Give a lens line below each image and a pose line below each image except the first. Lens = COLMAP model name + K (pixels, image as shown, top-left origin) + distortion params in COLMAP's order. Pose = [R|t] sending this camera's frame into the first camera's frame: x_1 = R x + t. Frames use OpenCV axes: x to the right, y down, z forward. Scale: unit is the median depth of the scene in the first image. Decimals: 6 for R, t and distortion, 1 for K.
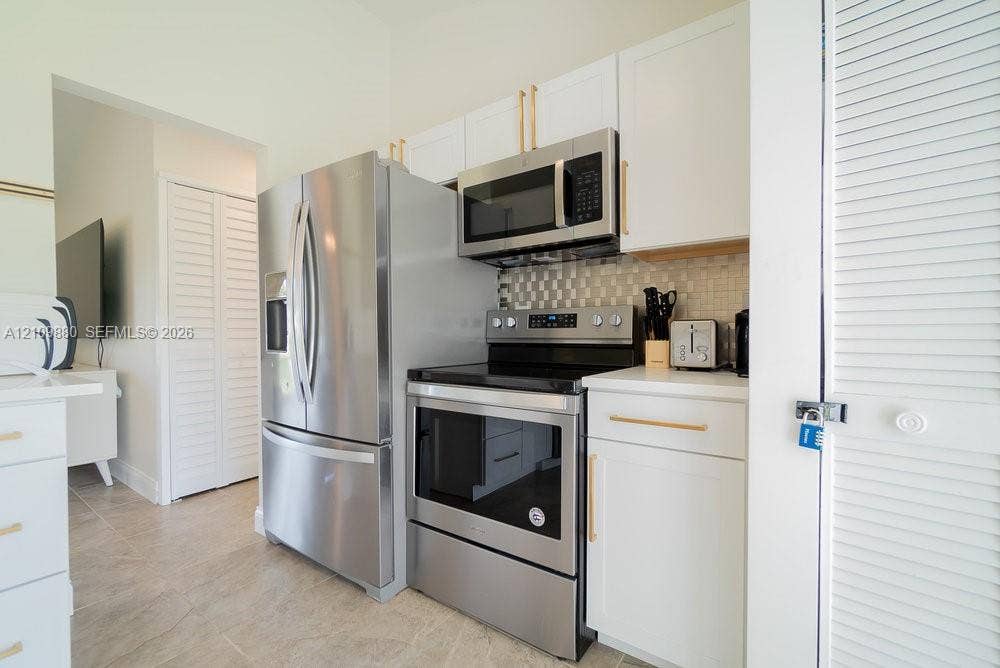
lens RADIAL K [[433.6, 0, 491.1], [0, 433.6, 337.4], [0, 0, 1]] dist [-0.001300, -0.000009]
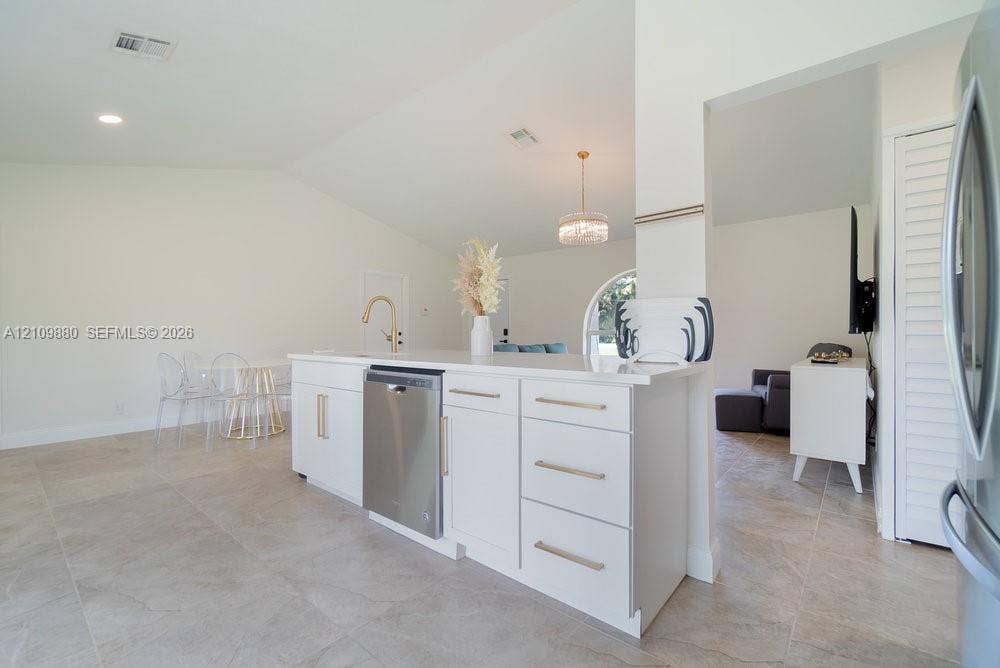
lens RADIAL K [[433.6, 0, 491.1], [0, 433.6, 337.4], [0, 0, 1]] dist [-0.001300, -0.000009]
pose [[-0.063395, 0.016246, -0.997856, 0.152570], [-0.002810, 0.999861, 0.016457, -0.005887], [0.997985, 0.003847, -0.063340, 0.465782]]
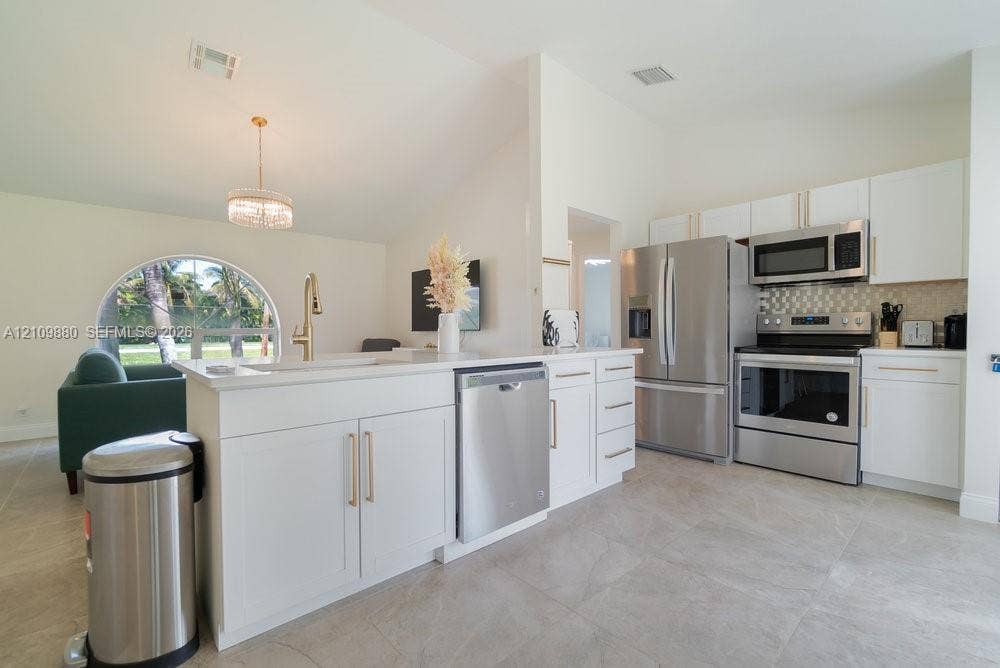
lens RADIAL K [[433.6, 0, 491.1], [0, 433.6, 337.4], [0, 0, 1]] dist [-0.001300, -0.000009]
pose [[0.980128, 0.002843, -0.198345, -0.898225], [-0.000399, 0.999924, 0.012361, 0.009590], [0.198365, -0.012036, 0.980054, -1.114447]]
